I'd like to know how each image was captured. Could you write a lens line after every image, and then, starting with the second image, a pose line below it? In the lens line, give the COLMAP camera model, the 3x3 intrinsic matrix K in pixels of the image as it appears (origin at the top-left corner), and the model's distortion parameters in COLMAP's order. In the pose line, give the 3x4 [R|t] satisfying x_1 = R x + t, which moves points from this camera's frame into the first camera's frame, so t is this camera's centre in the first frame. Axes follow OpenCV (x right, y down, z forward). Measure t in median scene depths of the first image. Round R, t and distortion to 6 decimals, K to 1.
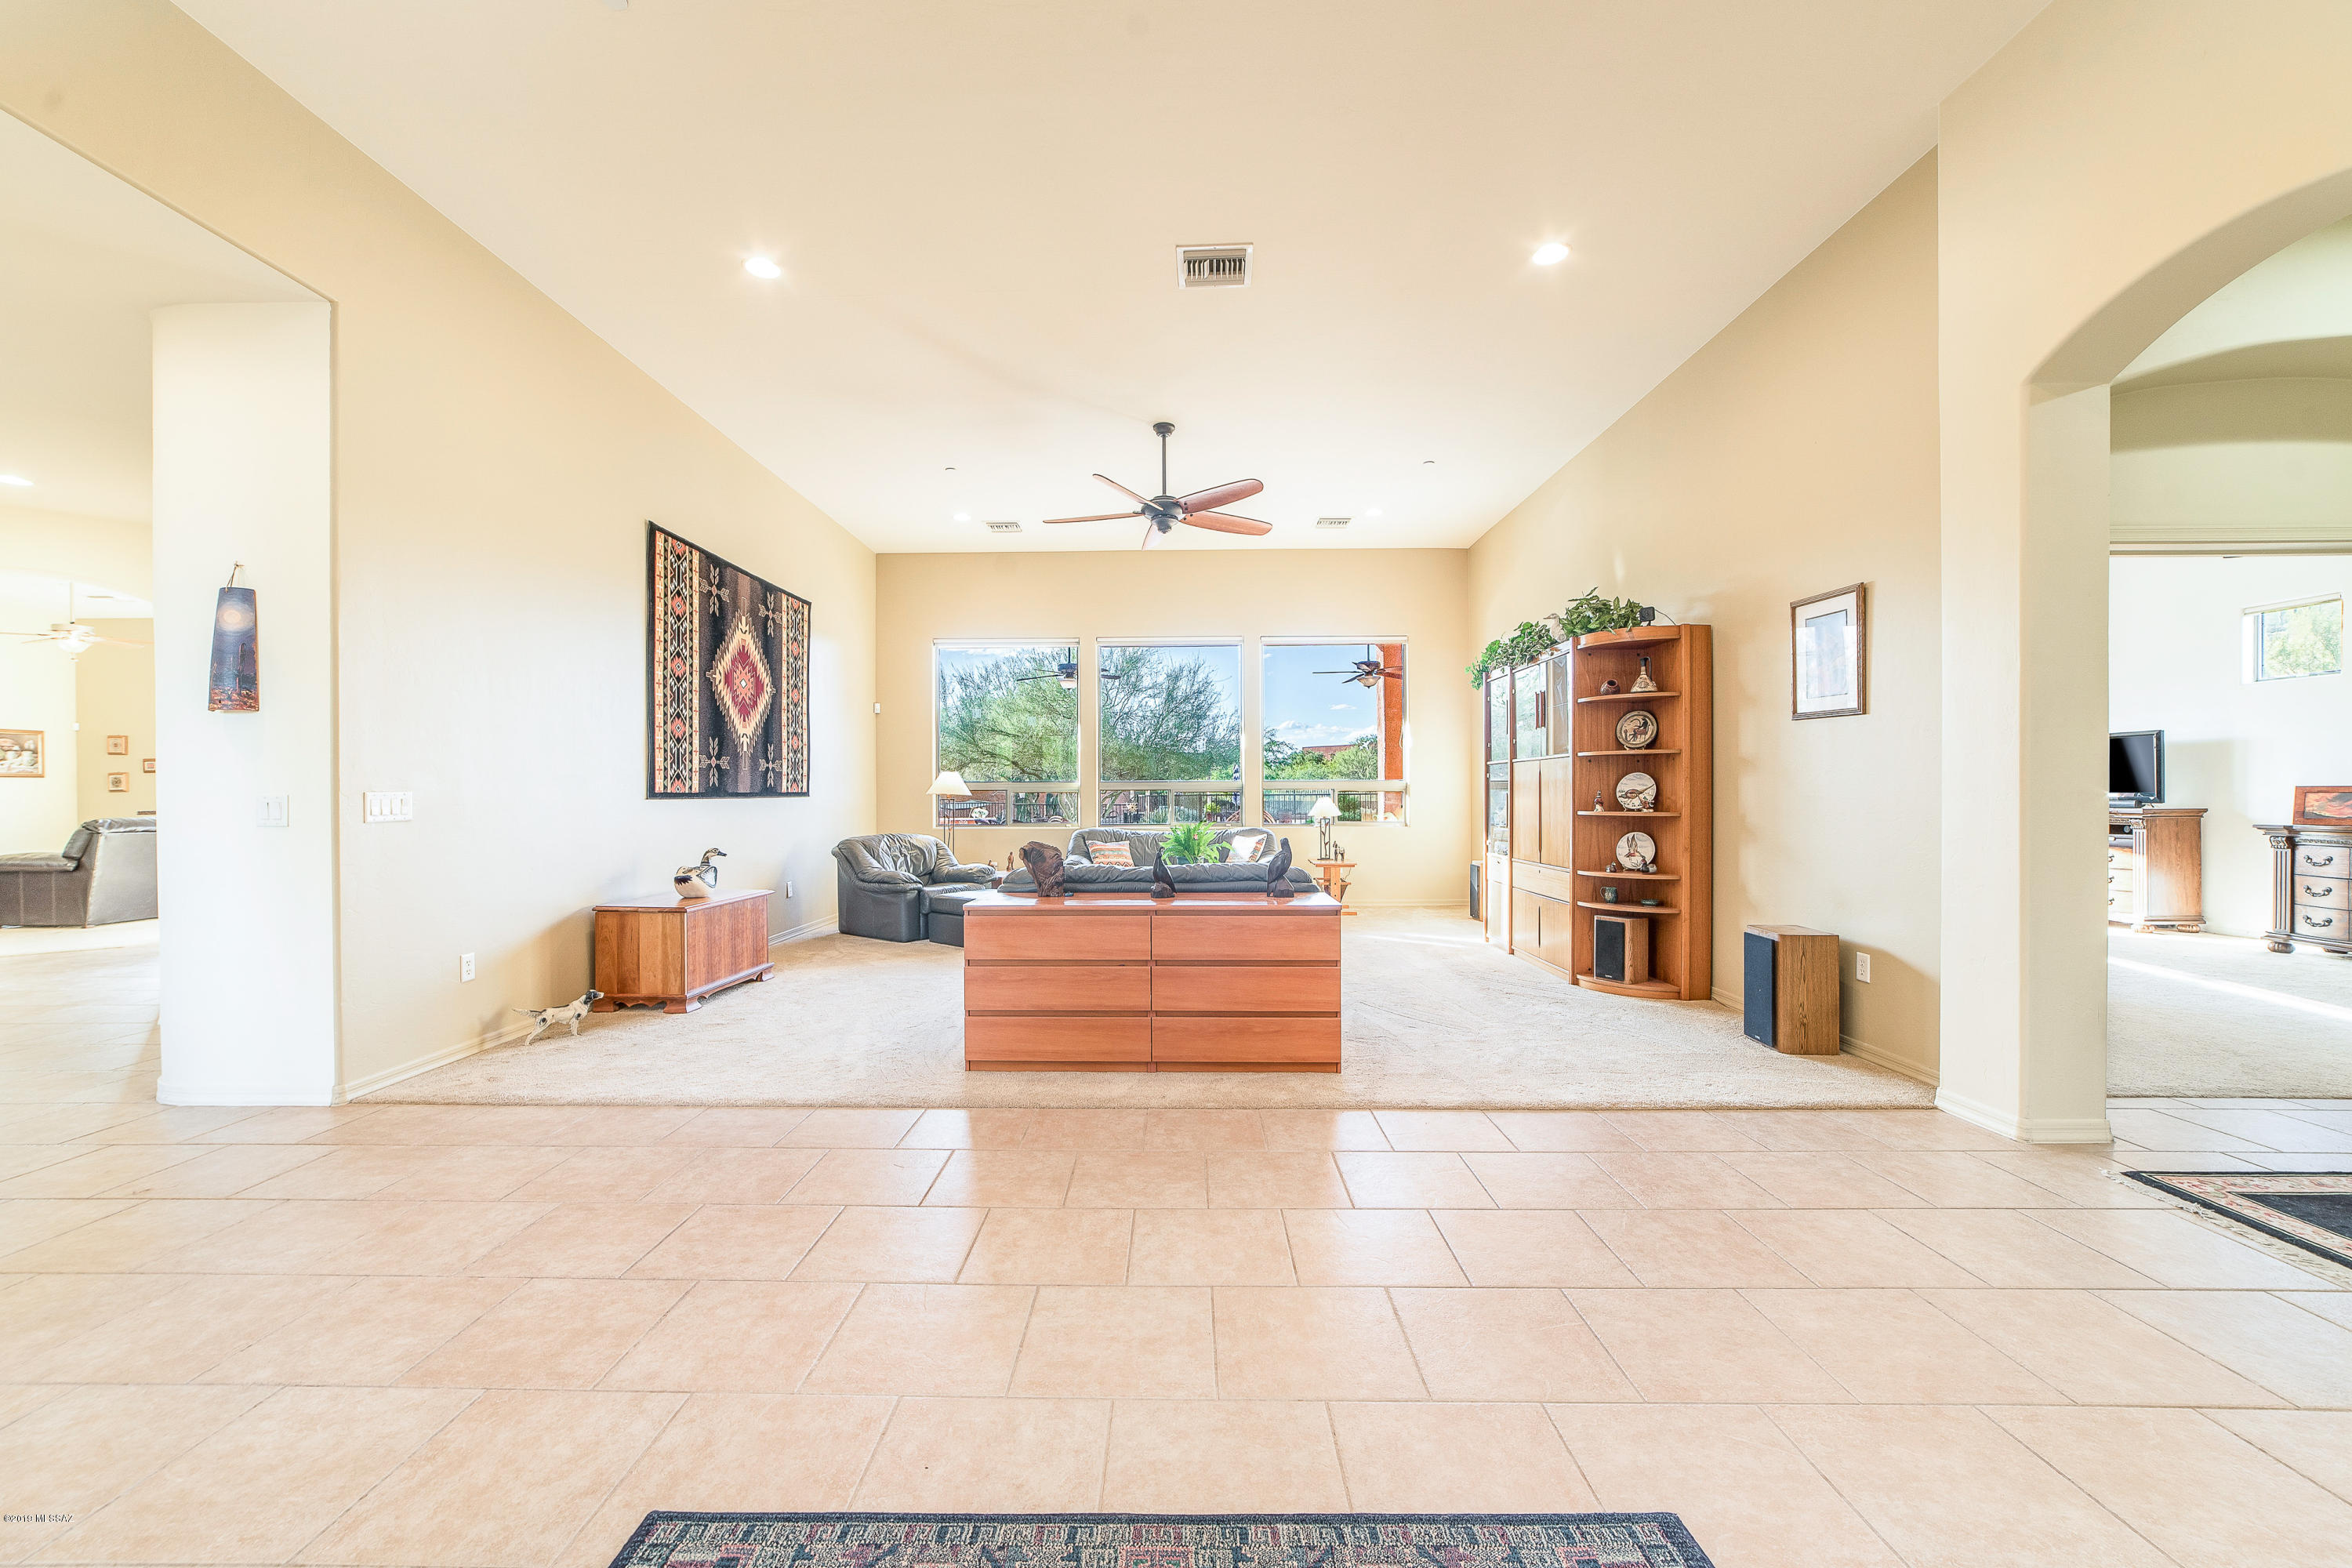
lens RADIAL K [[918.0, 0, 1176.3], [0, 918.0, 790.7], [0, 0, 1]] dist [-0.016195, 0.004891]
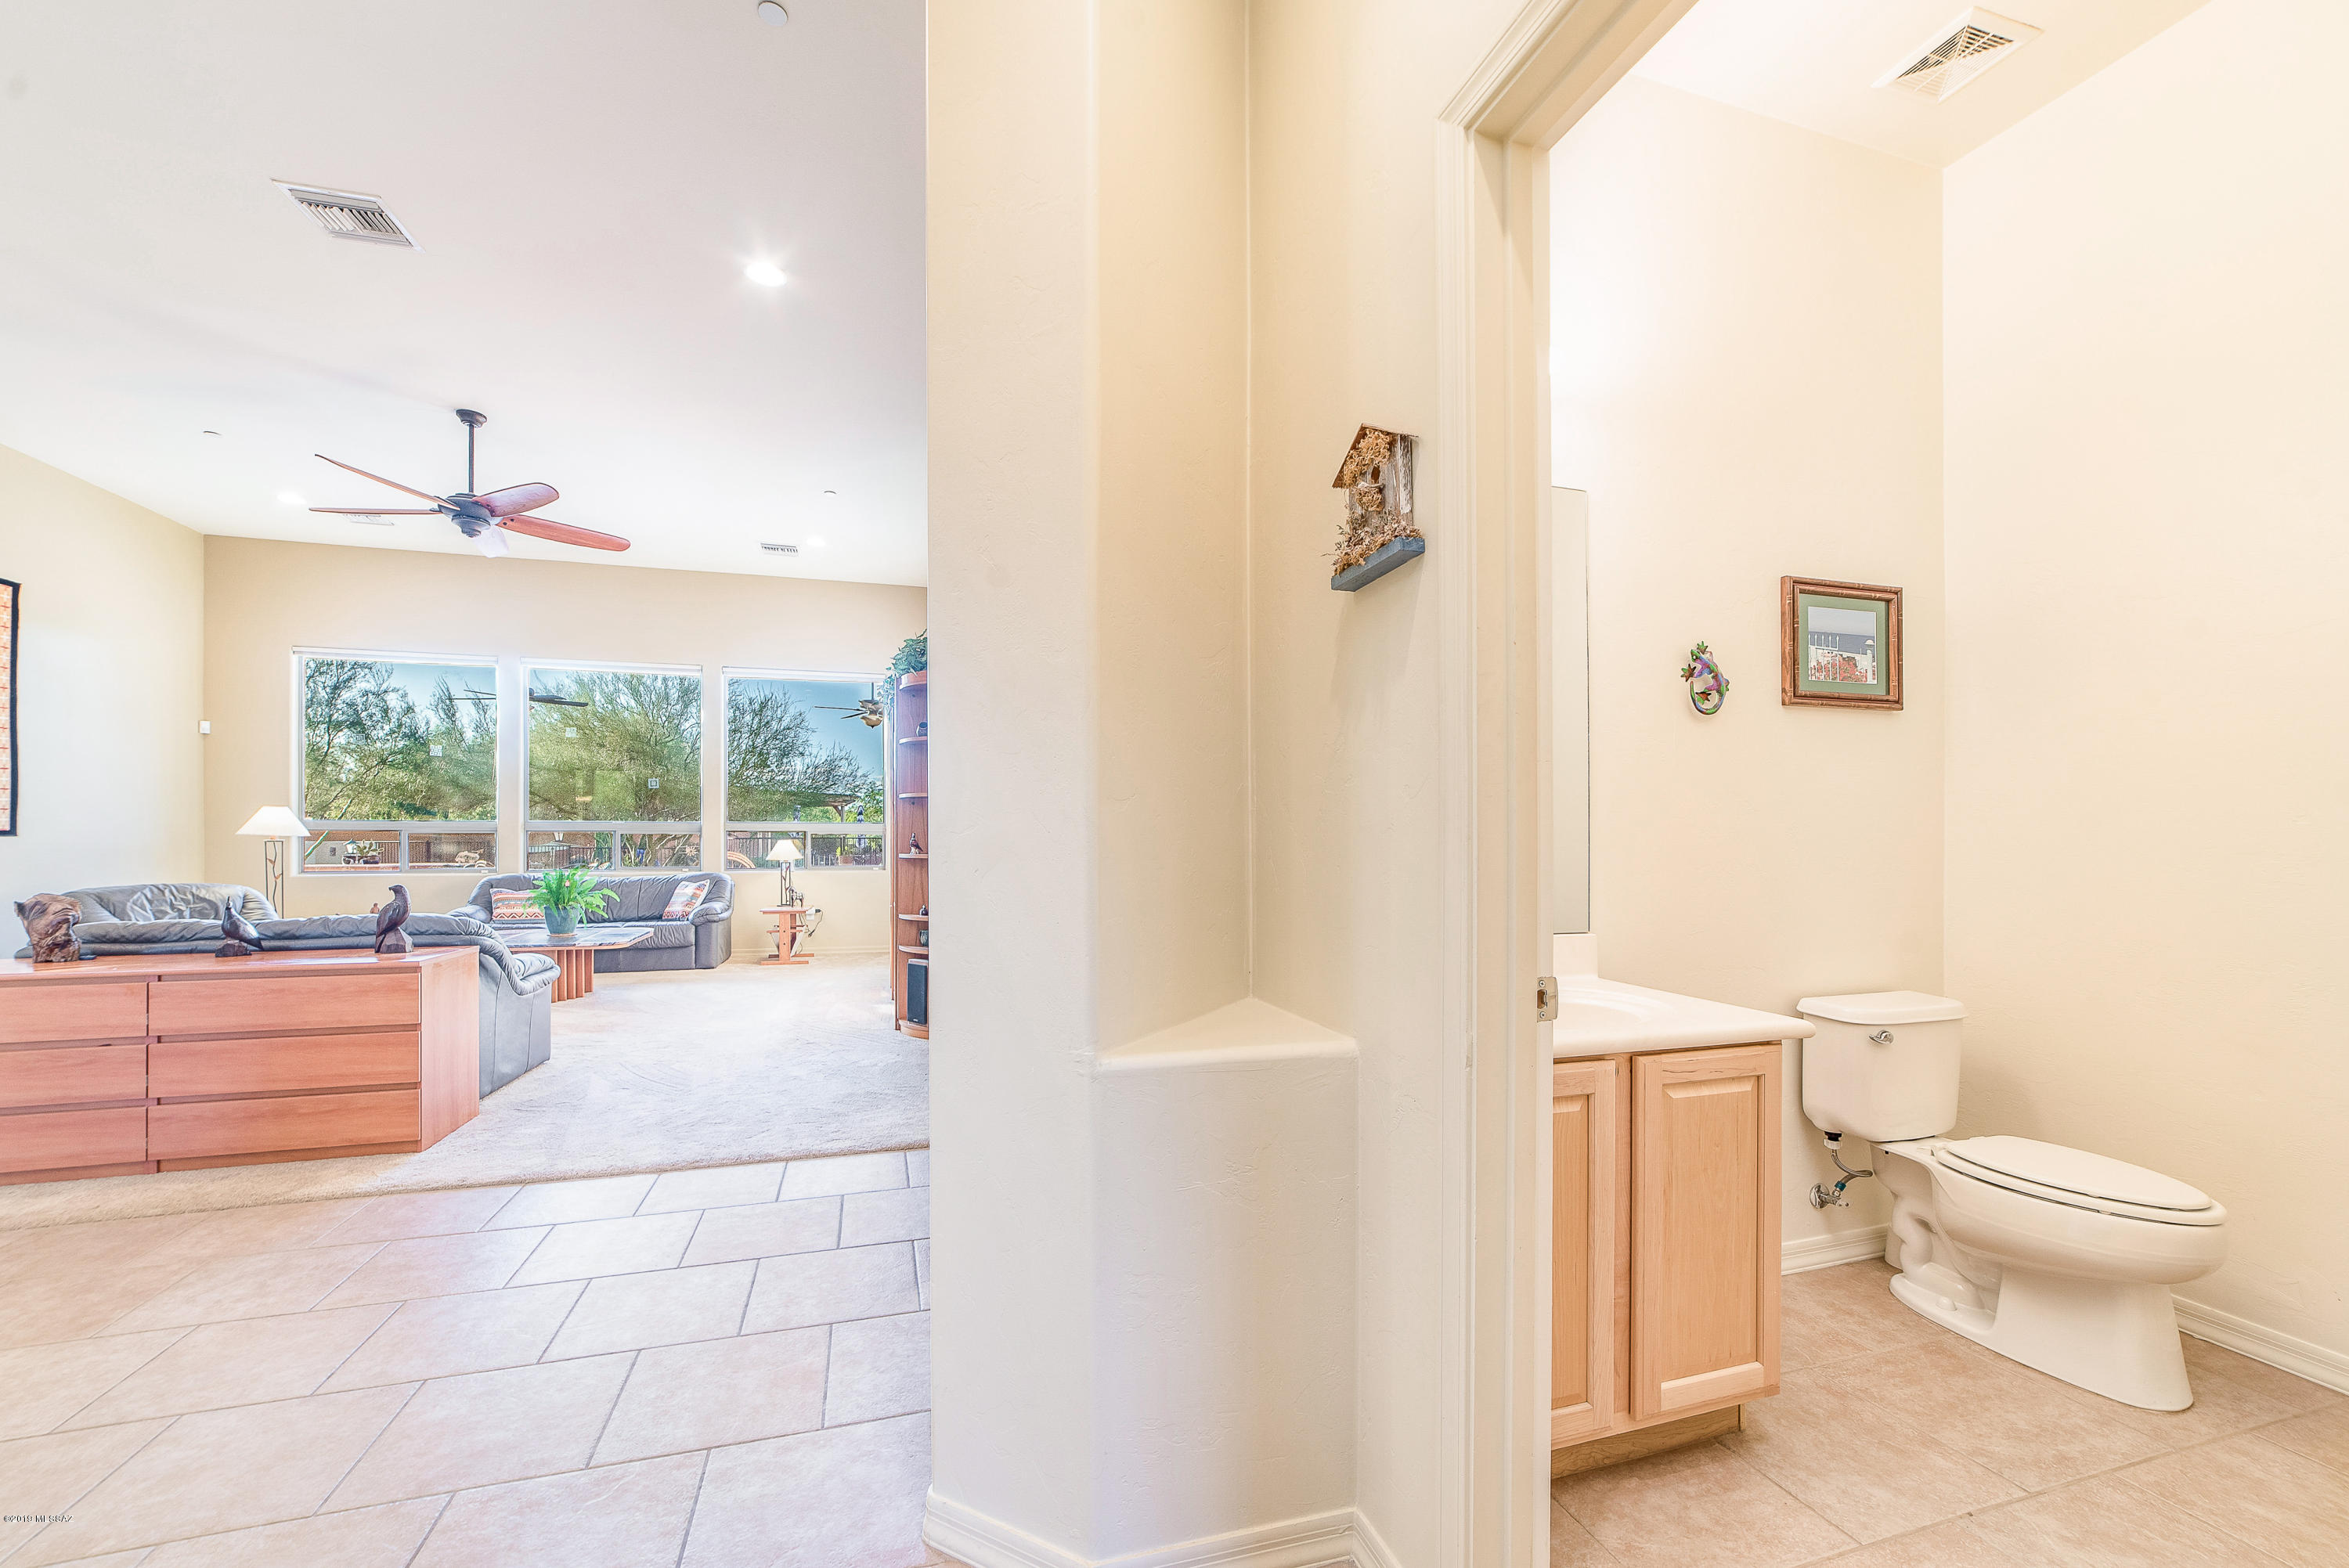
lens RADIAL K [[916.8, 0, 1172.1], [0, 916.8, 831.2], [0, 0, 1]] dist [-0.016195, 0.004891]
pose [[0.951665, 0.006568, 0.307068, 0.425242], [-0.005489, 0.999975, -0.004380, 0.000070], [-0.307090, 0.002483, 0.951677, -0.035152]]
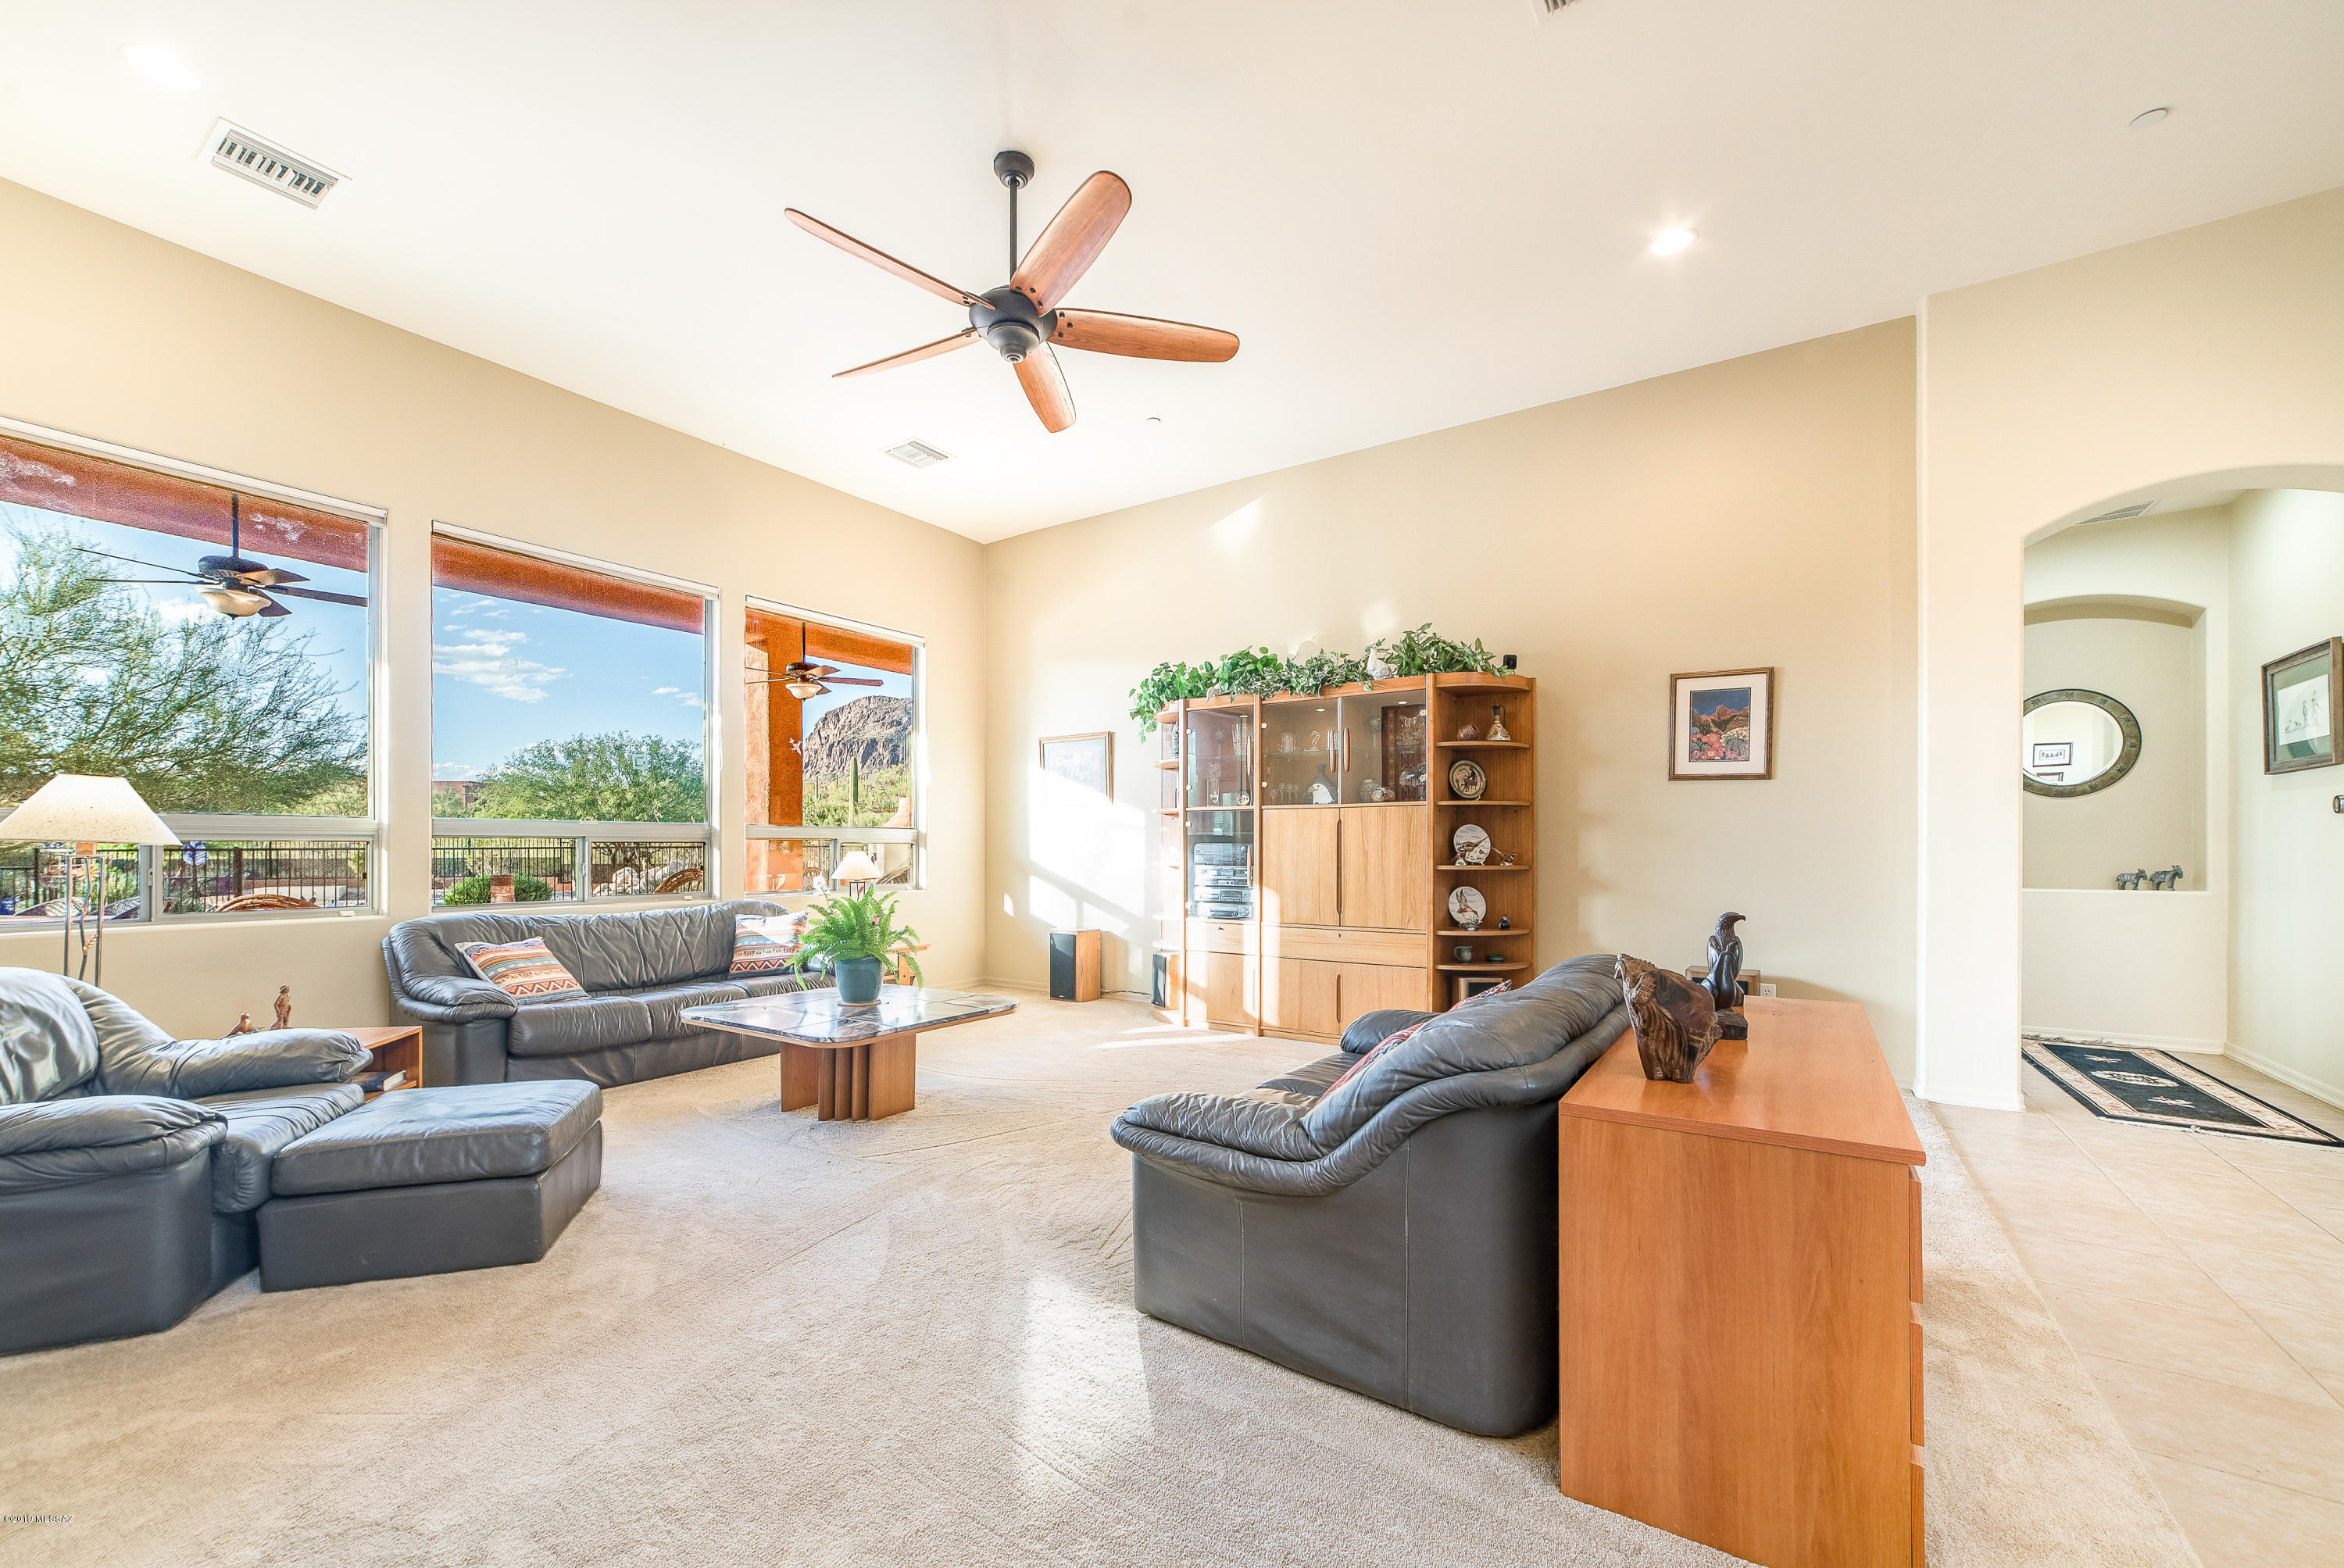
lens RADIAL K [[914.9, 0, 1147.2], [0, 914.9, 841.9], [0, 0, 1]] dist [-0.016195, 0.004891]
pose [[0.552903, 0.006278, 0.833222, -0.487762], [-0.006513, 0.999974, -0.003212, 0.003666], [-0.833220, -0.003651, 0.552929, 0.757922]]
